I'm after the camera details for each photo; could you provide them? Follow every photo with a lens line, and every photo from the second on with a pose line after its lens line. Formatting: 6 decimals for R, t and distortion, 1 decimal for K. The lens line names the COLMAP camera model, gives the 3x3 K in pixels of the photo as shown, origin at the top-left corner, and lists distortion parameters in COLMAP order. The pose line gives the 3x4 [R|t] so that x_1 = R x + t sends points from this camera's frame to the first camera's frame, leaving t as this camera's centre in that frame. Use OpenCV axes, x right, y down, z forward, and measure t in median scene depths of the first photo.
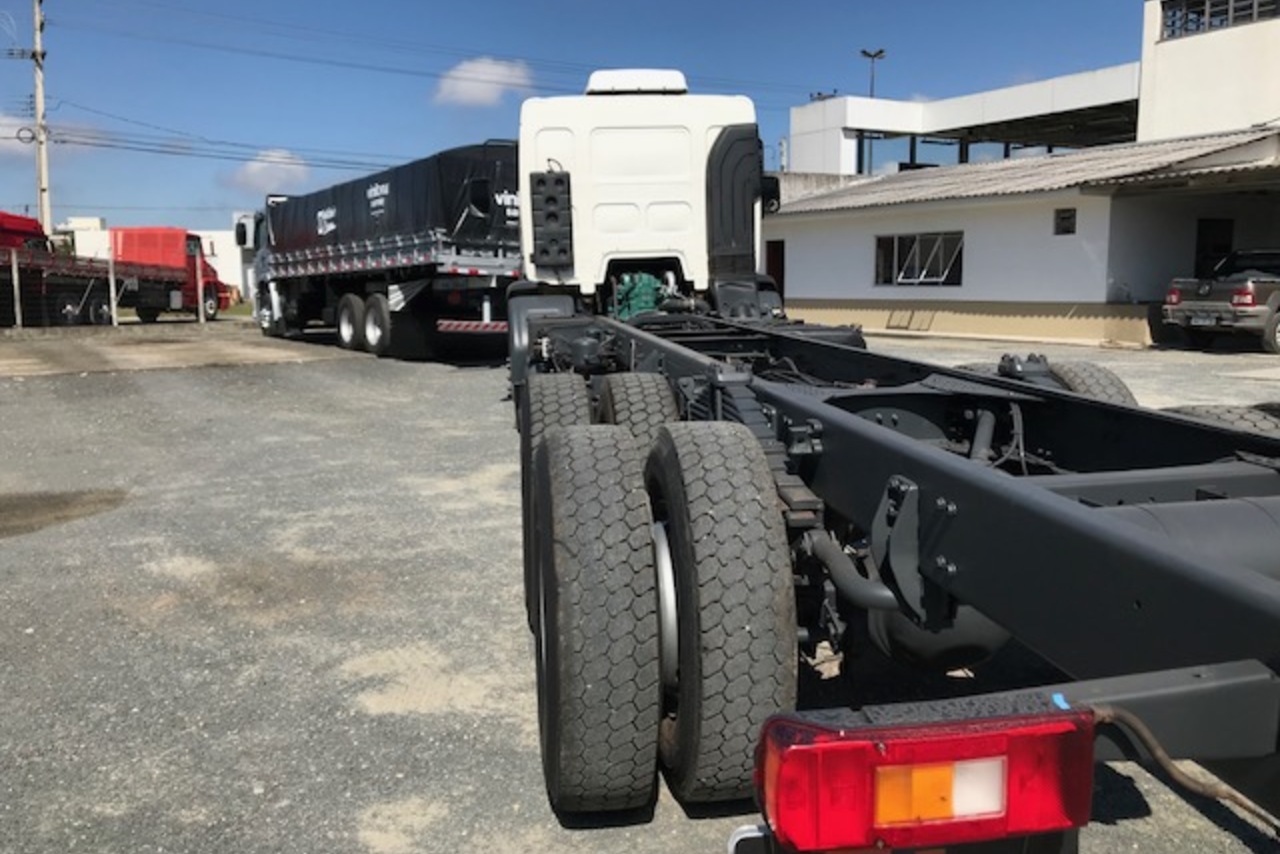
lens RADIAL K [[1060.2, 0, 636.5], [0, 1060.2, 424.2], [0, 0, 1]] dist [0.038279, -0.021989]
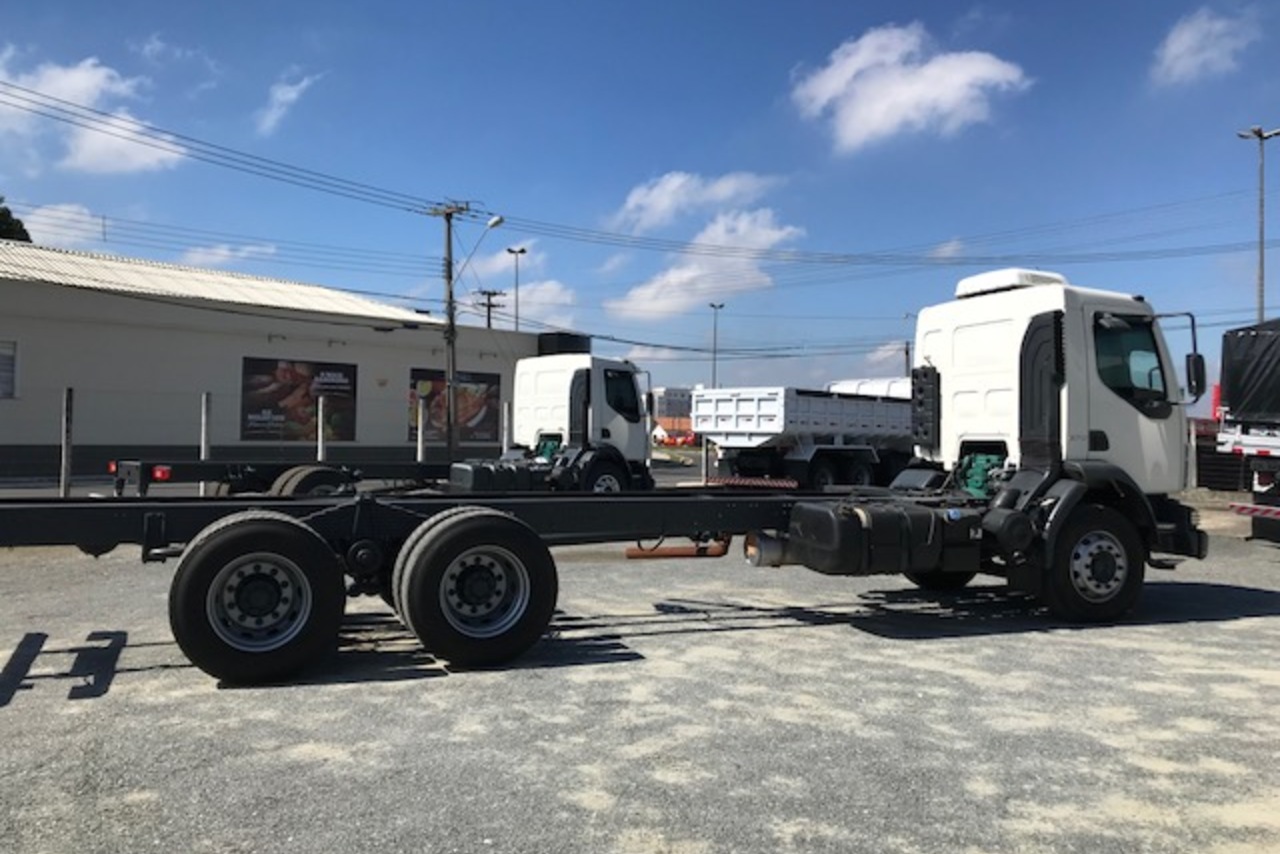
lens RADIAL K [[1060.2, 0, 630.8], [0, 1060.2, 418.2], [0, 0, 1]] dist [0.038279, -0.021989]
pose [[0.239011, 0.013274, -0.970926, 0.960499], [-0.164562, 0.985996, -0.027030, -0.090743], [0.956971, 0.166238, 0.237848, 0.395966]]
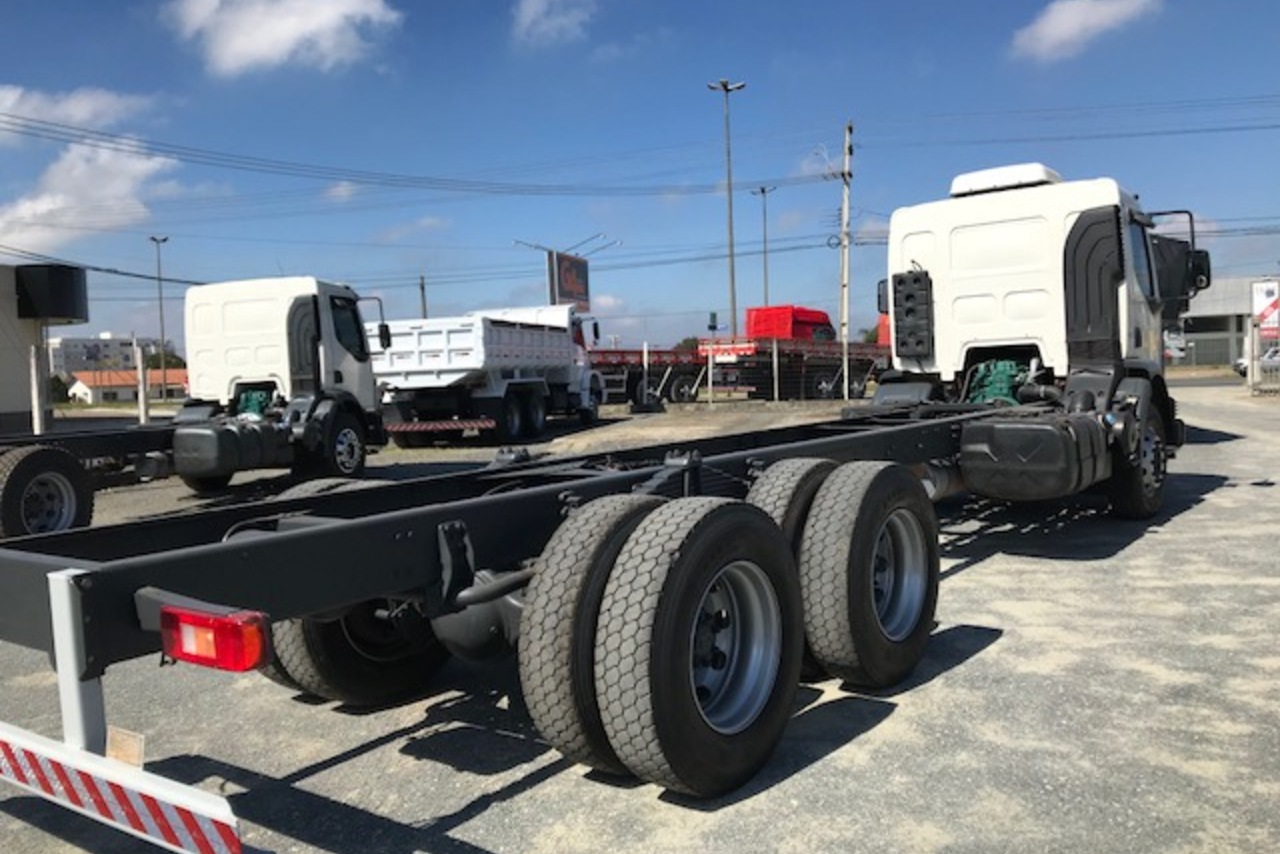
lens RADIAL K [[1060.2, 0, 639.5], [0, 1060.2, 428.4], [0, 0, 1]] dist [0.038279, -0.021989]
pose [[0.714558, 0.031595, -0.698862, 0.475686], [-0.075467, 0.996631, -0.032105, -0.017876], [0.695494, 0.075682, 0.714536, 0.026832]]
